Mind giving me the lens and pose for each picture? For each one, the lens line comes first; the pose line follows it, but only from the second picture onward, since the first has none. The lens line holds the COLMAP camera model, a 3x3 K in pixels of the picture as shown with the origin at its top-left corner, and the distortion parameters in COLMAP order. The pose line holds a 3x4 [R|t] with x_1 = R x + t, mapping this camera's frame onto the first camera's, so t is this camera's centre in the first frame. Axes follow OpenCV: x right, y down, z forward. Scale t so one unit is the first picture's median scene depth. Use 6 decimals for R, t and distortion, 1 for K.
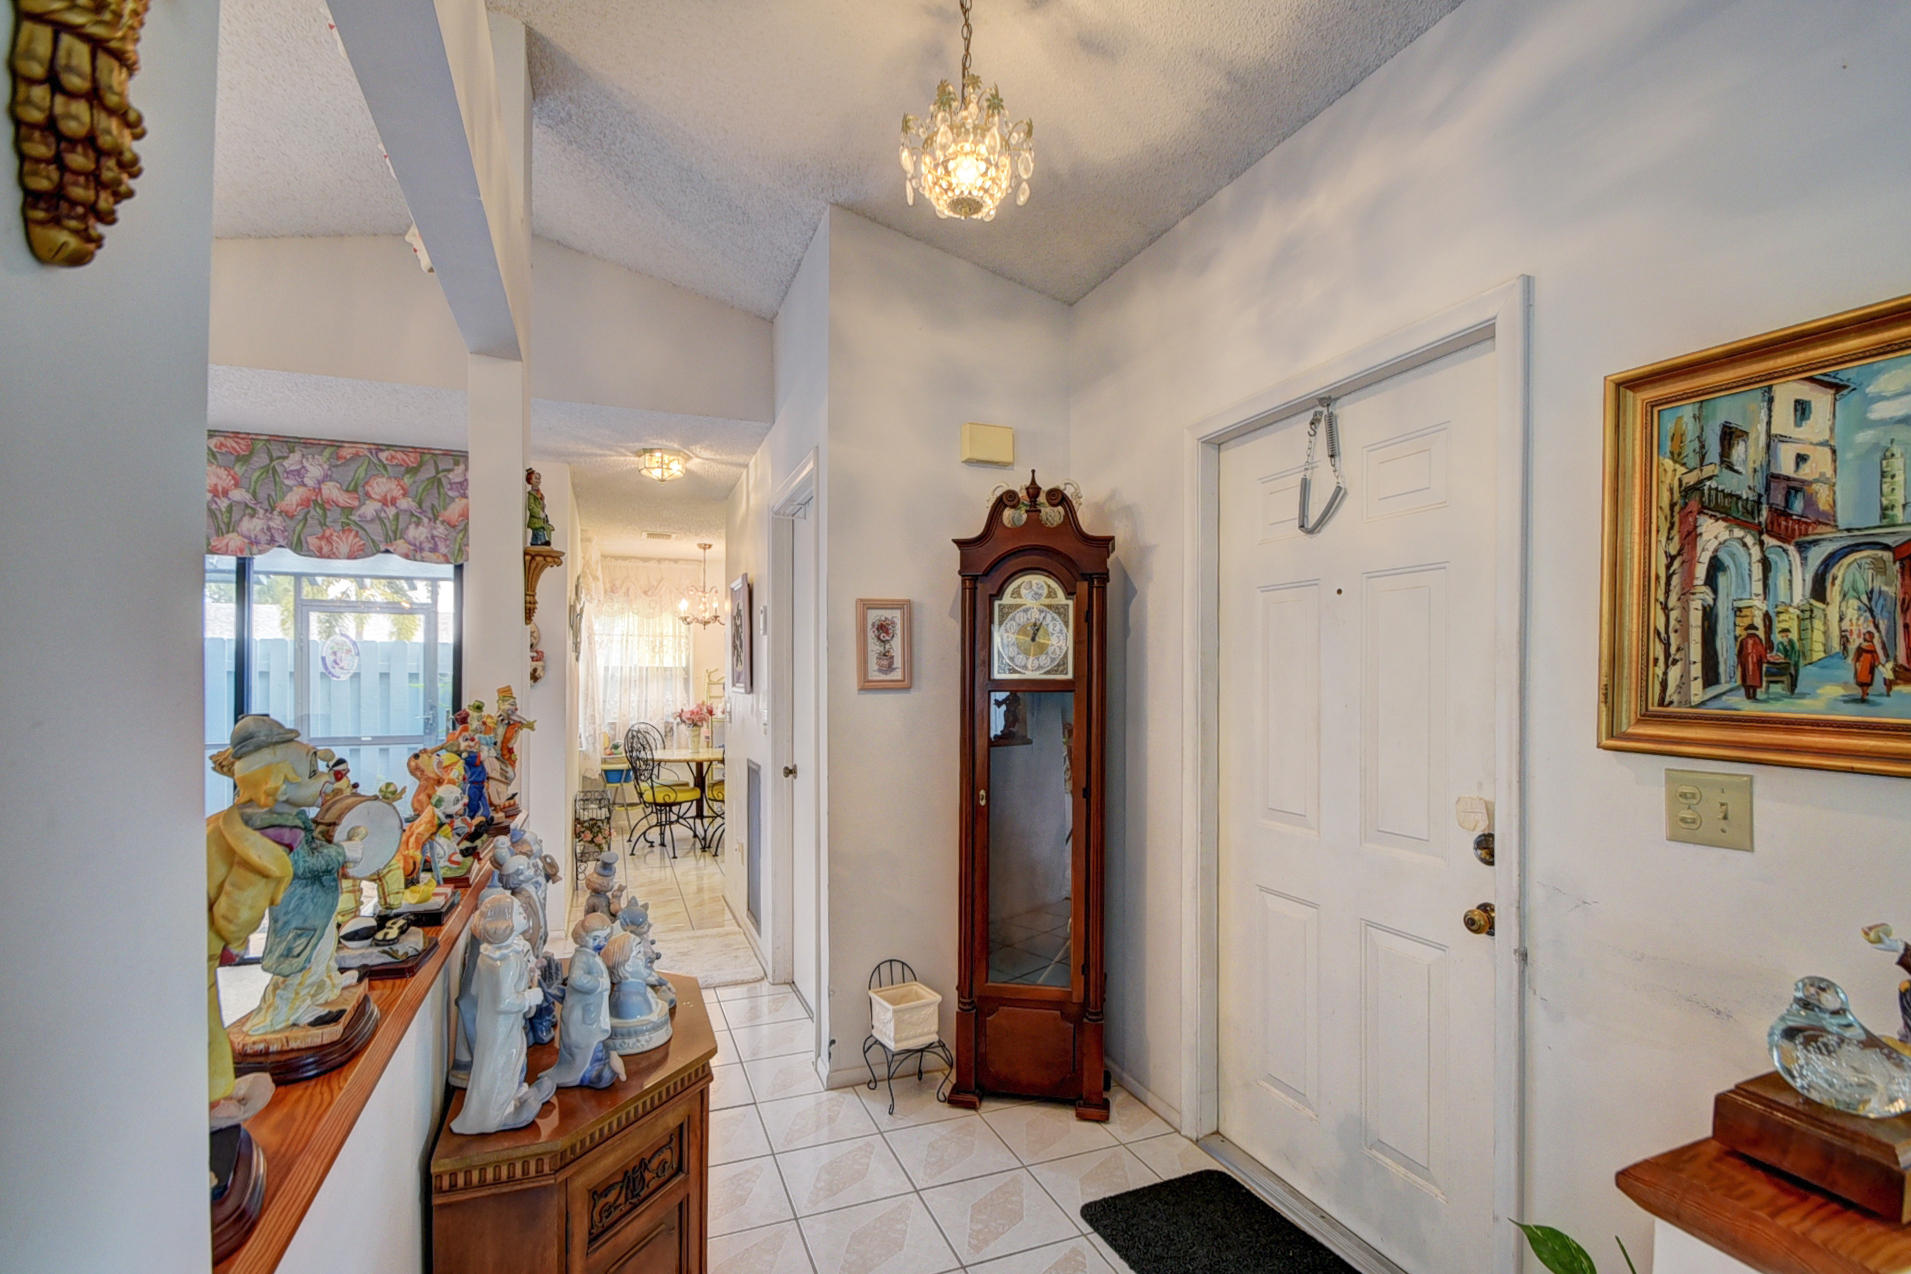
lens RADIAL K [[846.4, 0, 958.3], [0, 846.4, 676.6], [0, 0, 1]] dist [0.020915, -0.022444]
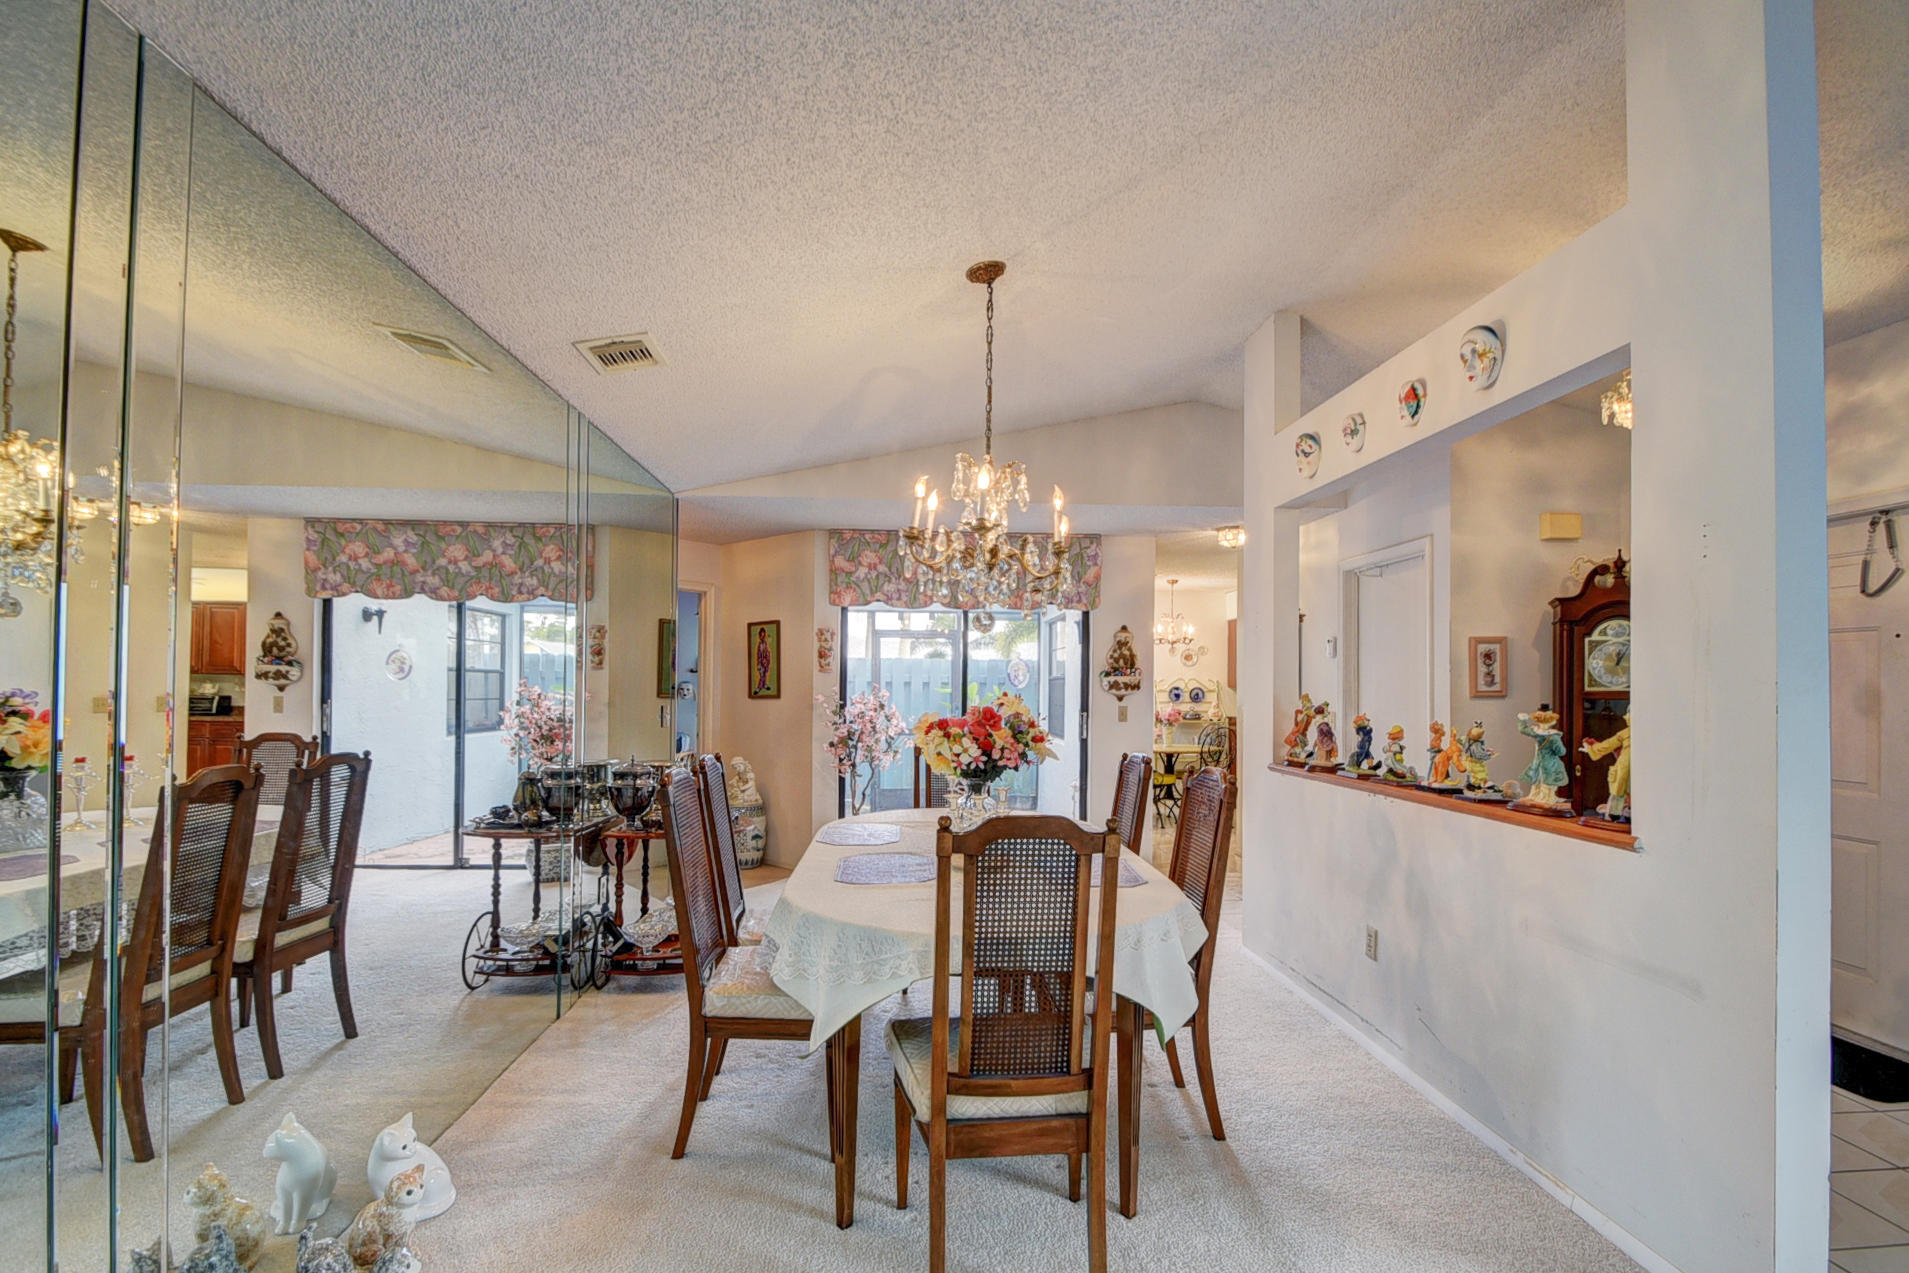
lens RADIAL K [[845.5, 0, 957.3], [0, 845.5, 676.1], [0, 0, 1]] dist [0.020915, -0.022444]
pose [[0.951348, 0.004043, -0.308091, -0.637442], [-0.007363, 0.999927, -0.009617, -0.001008], [0.308029, 0.011418, 0.951308, -0.873201]]
